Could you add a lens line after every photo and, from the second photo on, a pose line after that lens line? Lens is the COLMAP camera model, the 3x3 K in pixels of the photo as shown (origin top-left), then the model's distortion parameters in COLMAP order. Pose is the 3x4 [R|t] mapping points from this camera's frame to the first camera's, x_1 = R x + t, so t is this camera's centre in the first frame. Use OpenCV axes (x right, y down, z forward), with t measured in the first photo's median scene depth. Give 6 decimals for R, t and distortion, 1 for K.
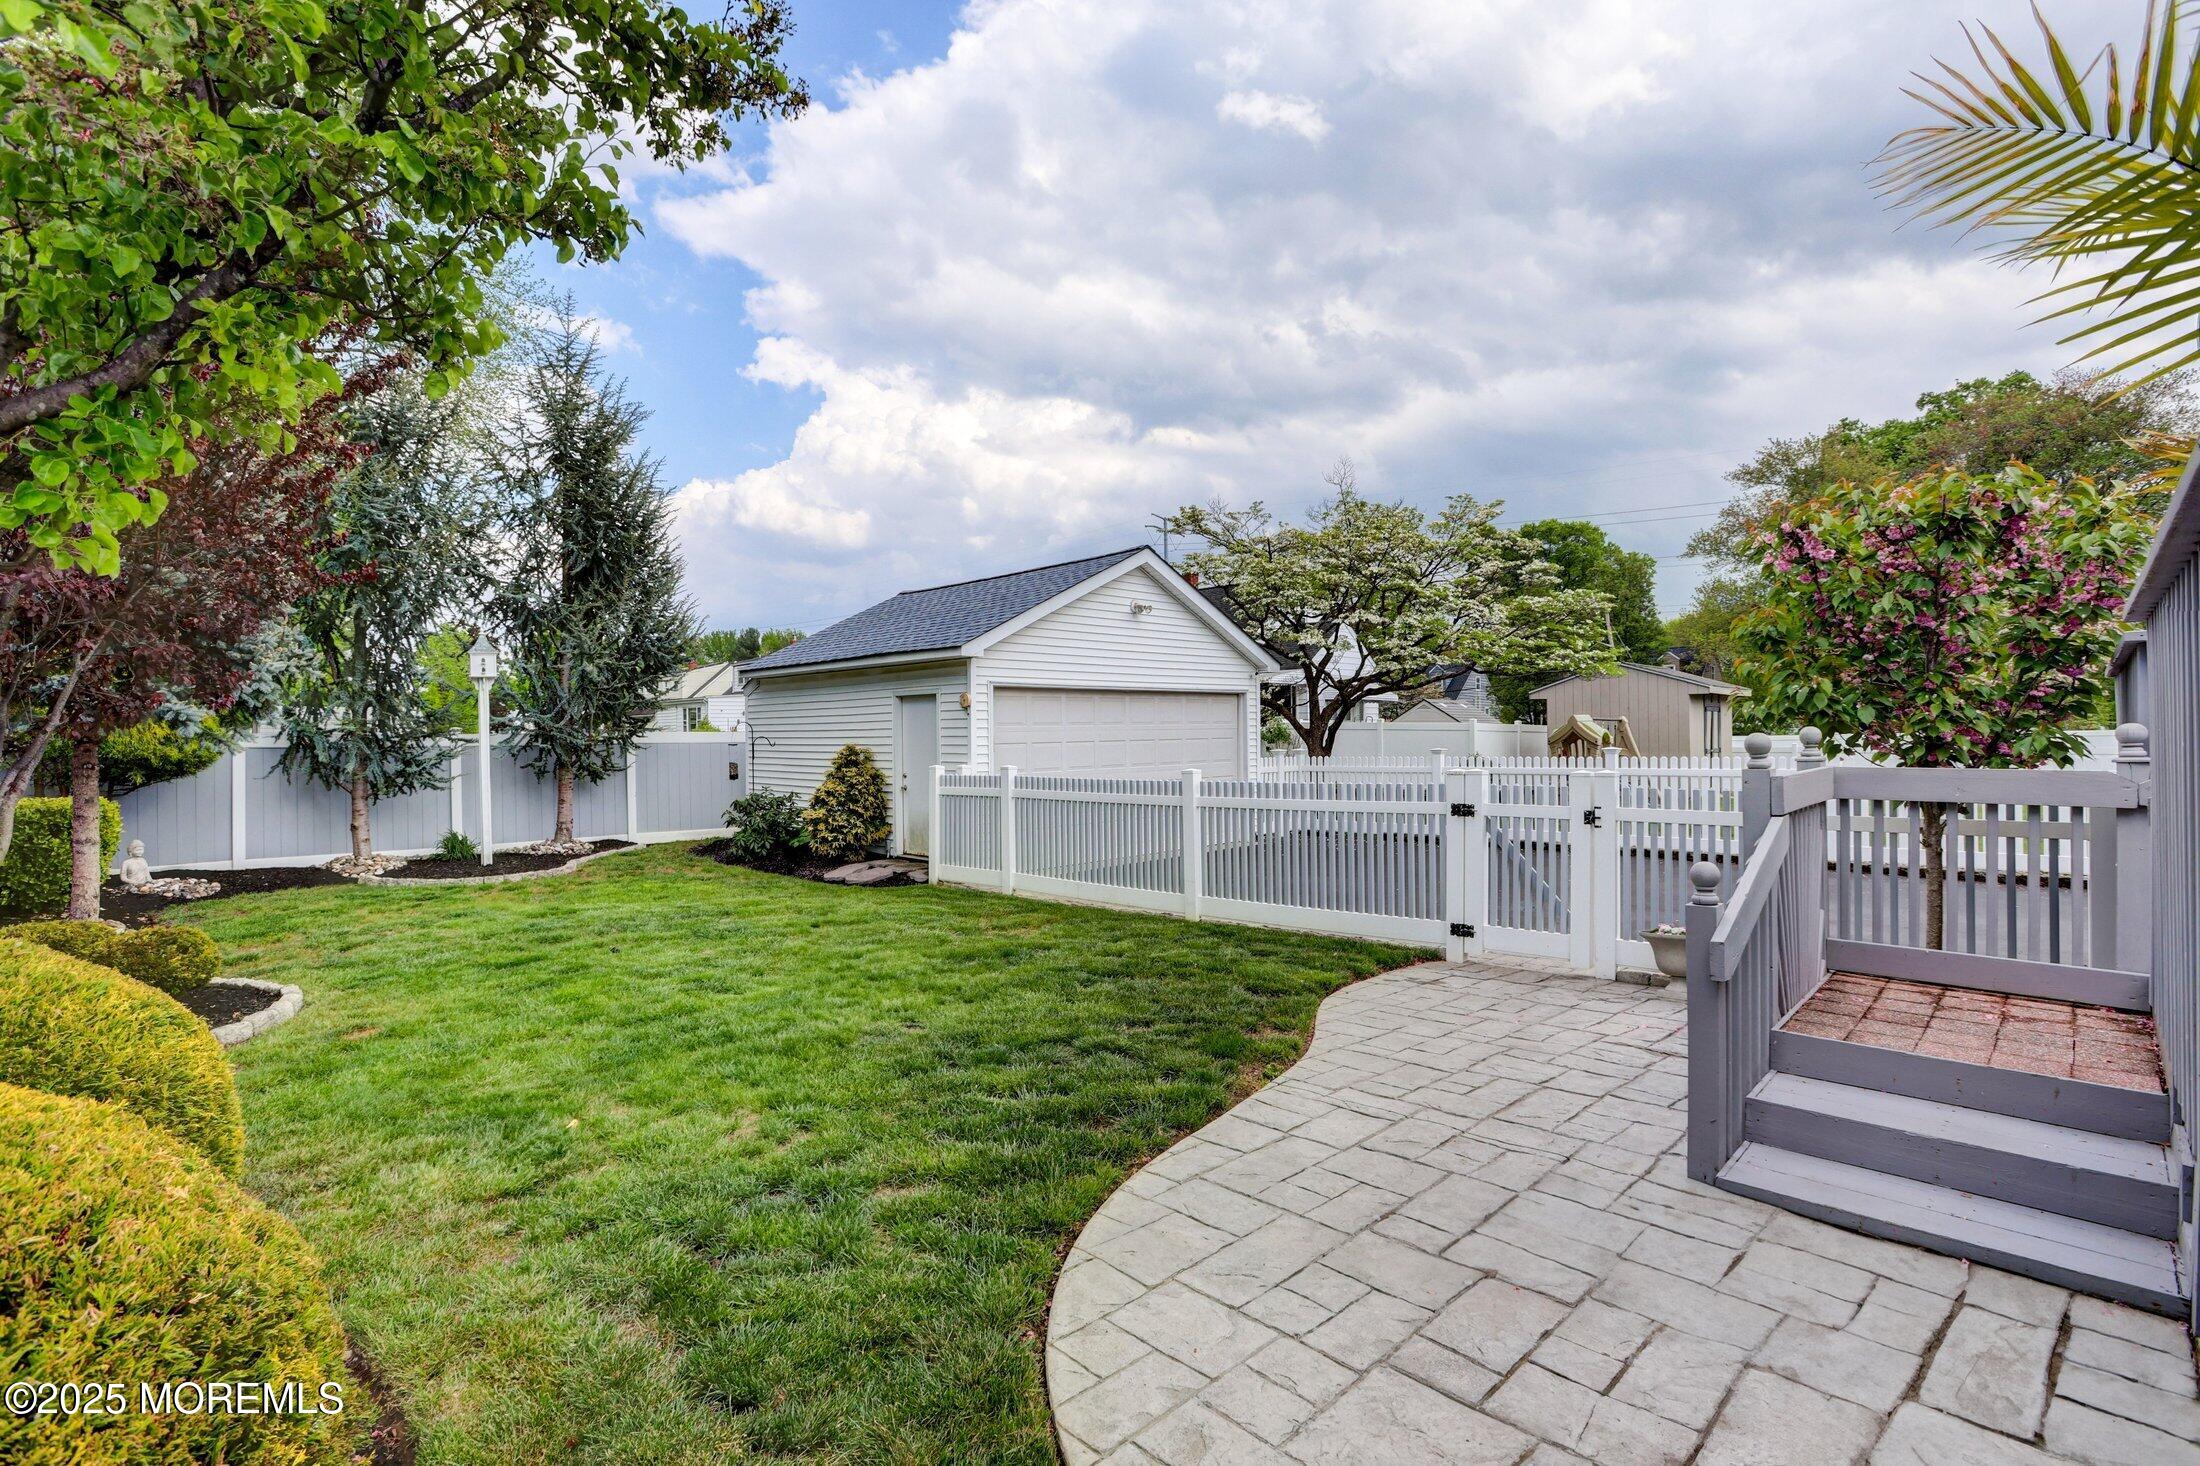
lens RADIAL K [[1021.8, 0, 1097.5], [0, 1021.8, 737.9], [0, 0, 1]] dist [-0.002920, -0.000523]
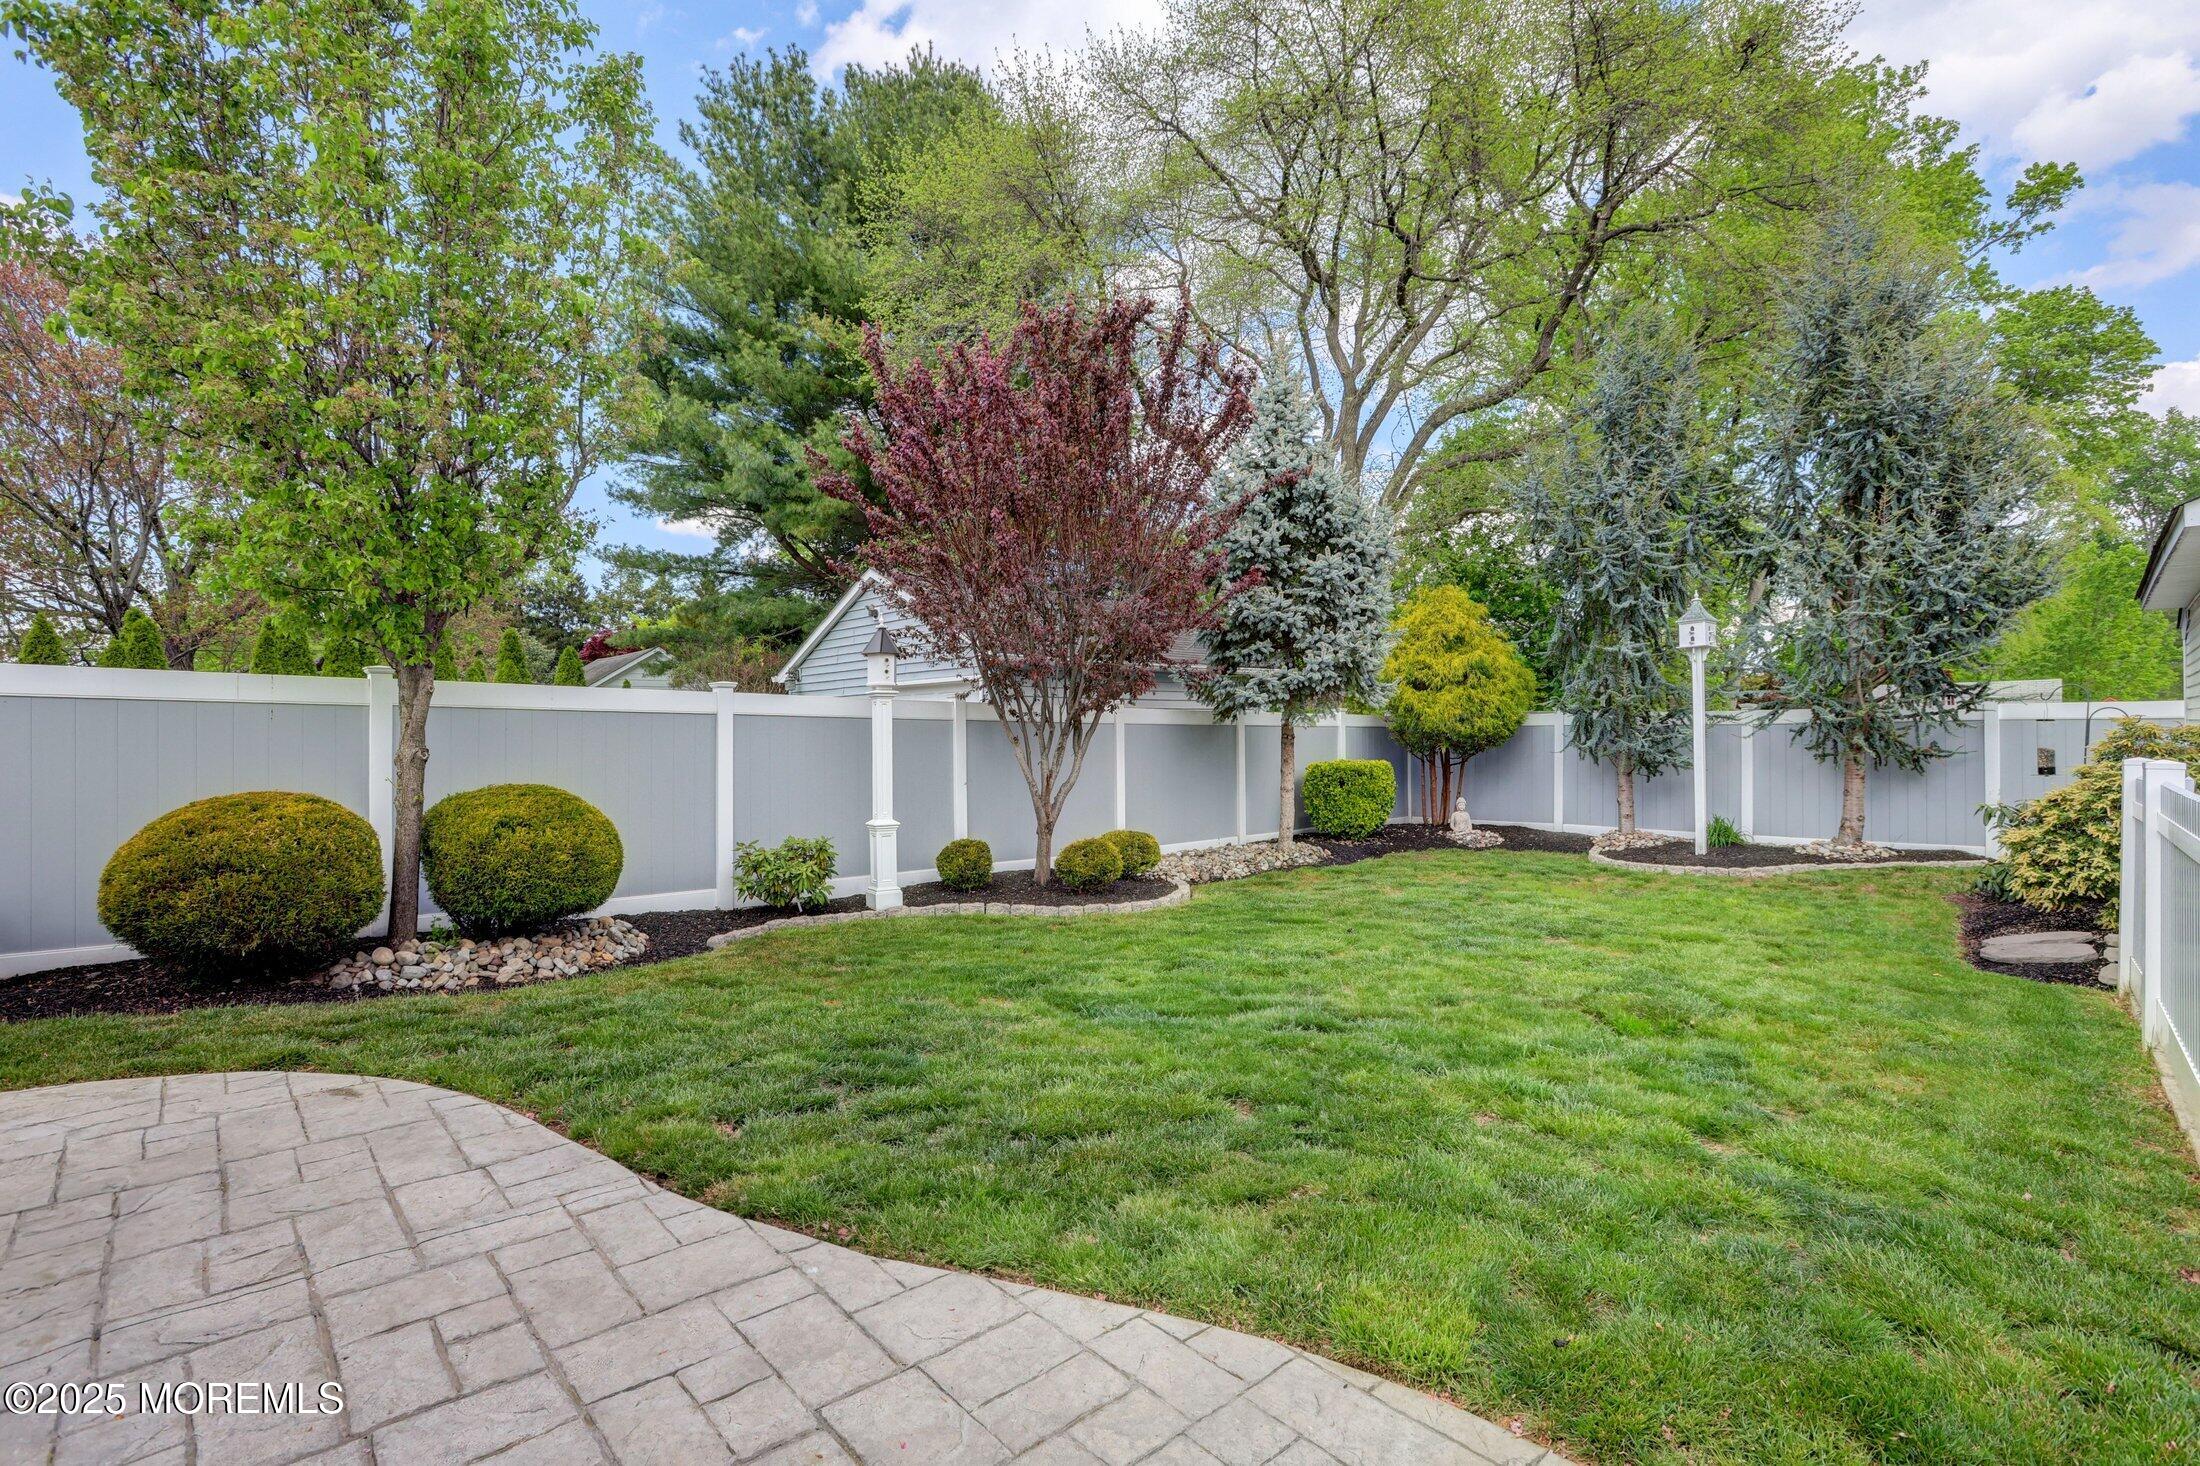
lens RADIAL K [[1021.8, 0, 1098.6], [0, 1021.8, 738.8], [0, 0, 1]] dist [-0.002920, -0.000523]
pose [[-0.058784, 0.007492, -0.998243, 0.388243], [0.012061, 0.999904, 0.006794, 0.010186], [0.998198, -0.011641, -0.058868, 0.607608]]
